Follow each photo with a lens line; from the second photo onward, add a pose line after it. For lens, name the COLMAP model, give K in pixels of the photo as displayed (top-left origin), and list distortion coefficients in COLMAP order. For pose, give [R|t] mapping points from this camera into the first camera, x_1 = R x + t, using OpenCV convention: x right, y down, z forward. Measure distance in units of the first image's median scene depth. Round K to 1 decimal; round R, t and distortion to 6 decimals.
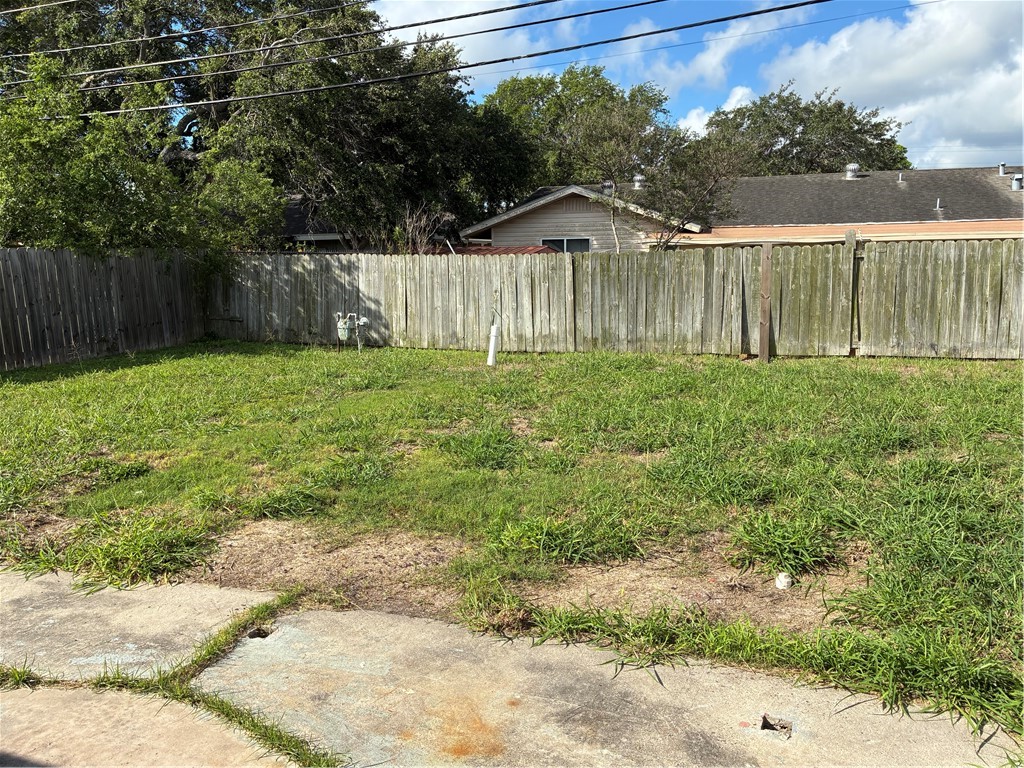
lens RADIAL K [[810.5, 0, 512.2], [0, 810.5, 384.9], [0, 0, 1]] dist [0.000149, -0.016090]
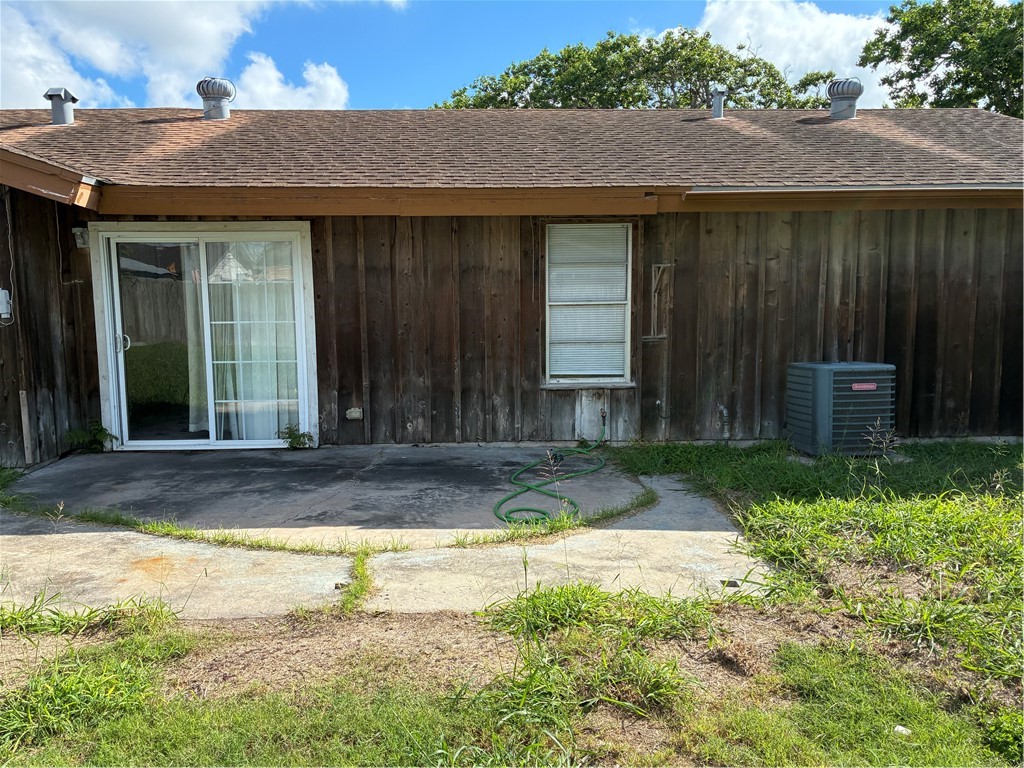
lens RADIAL K [[810.5, 0, 512.6], [0, 810.5, 385.4], [0, 0, 1]] dist [0.000149, -0.016090]
pose [[-0.914960, 0.064556, -0.398347, -0.077063], [-0.047042, 0.963329, 0.264166, -0.358080], [0.400792, 0.260440, -0.878371, 2.276596]]
